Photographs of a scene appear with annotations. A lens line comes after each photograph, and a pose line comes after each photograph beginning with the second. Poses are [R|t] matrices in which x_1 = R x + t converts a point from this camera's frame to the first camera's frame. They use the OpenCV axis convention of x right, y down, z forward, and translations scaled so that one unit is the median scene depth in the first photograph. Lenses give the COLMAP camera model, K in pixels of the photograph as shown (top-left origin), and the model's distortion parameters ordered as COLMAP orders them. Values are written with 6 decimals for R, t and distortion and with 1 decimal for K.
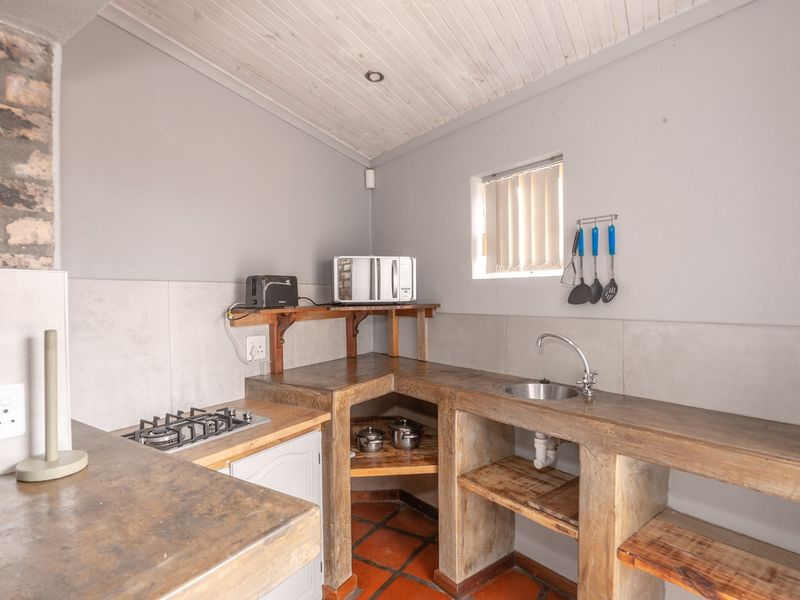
lens RADIAL K [[442.3, 0, 396.1], [0, 442.3, 298.8], [0, 0, 1]] dist [-0.025205, -0.000658]
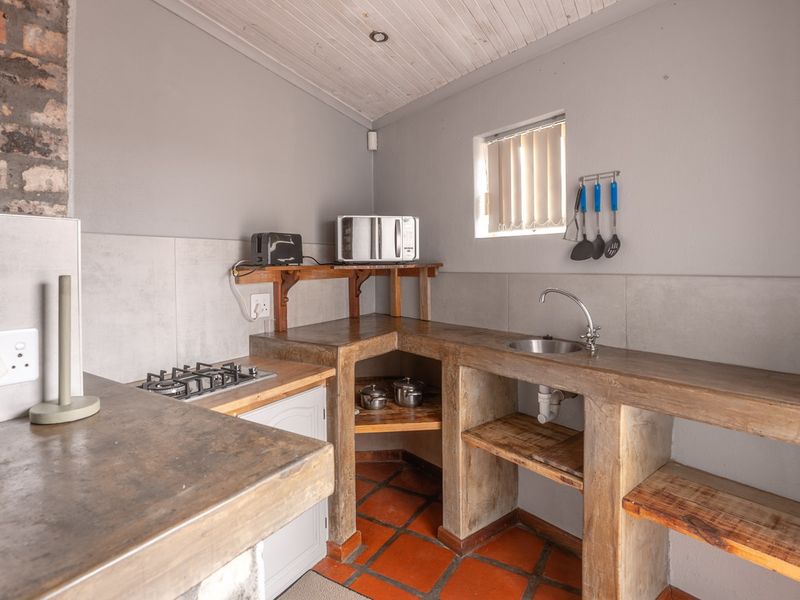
lens RADIAL K [[442.4, 0, 395.5], [0, 442.4, 263.4], [0, 0, 1]] dist [-0.026183, -0.000267]
pose [[0.999997, 0.000014, 0.002331, -0.015590], [0.000008, 0.999957, -0.009312, 0.031352], [-0.002331, 0.009312, 0.999954, -0.009675]]
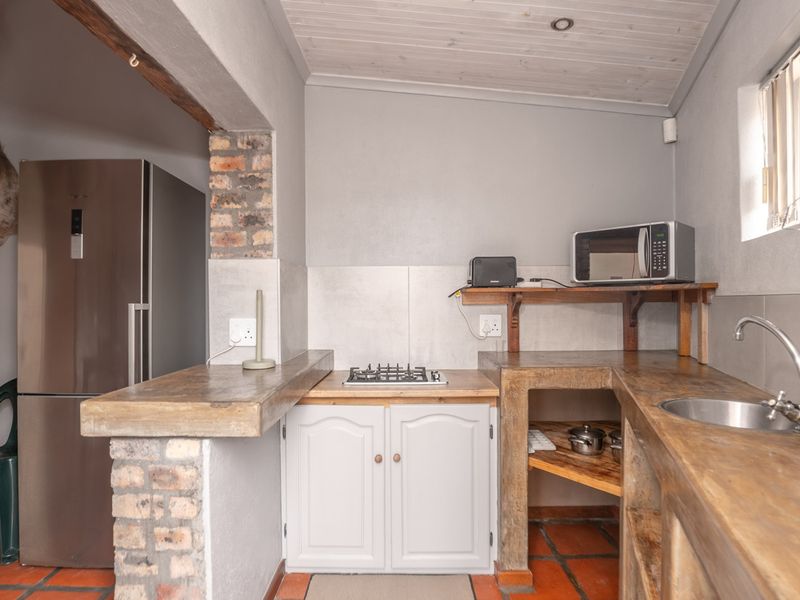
lens RADIAL K [[442.3, 0, 396.1], [0, 442.3, 298.8], [0, 0, 1]] dist [-0.025205, -0.000658]
pose [[0.513862, 0.004820, -0.857860, 0.641946], [-0.008058, 0.999967, 0.000792, 0.060257], [0.857835, 0.006506, 0.513884, 0.315265]]
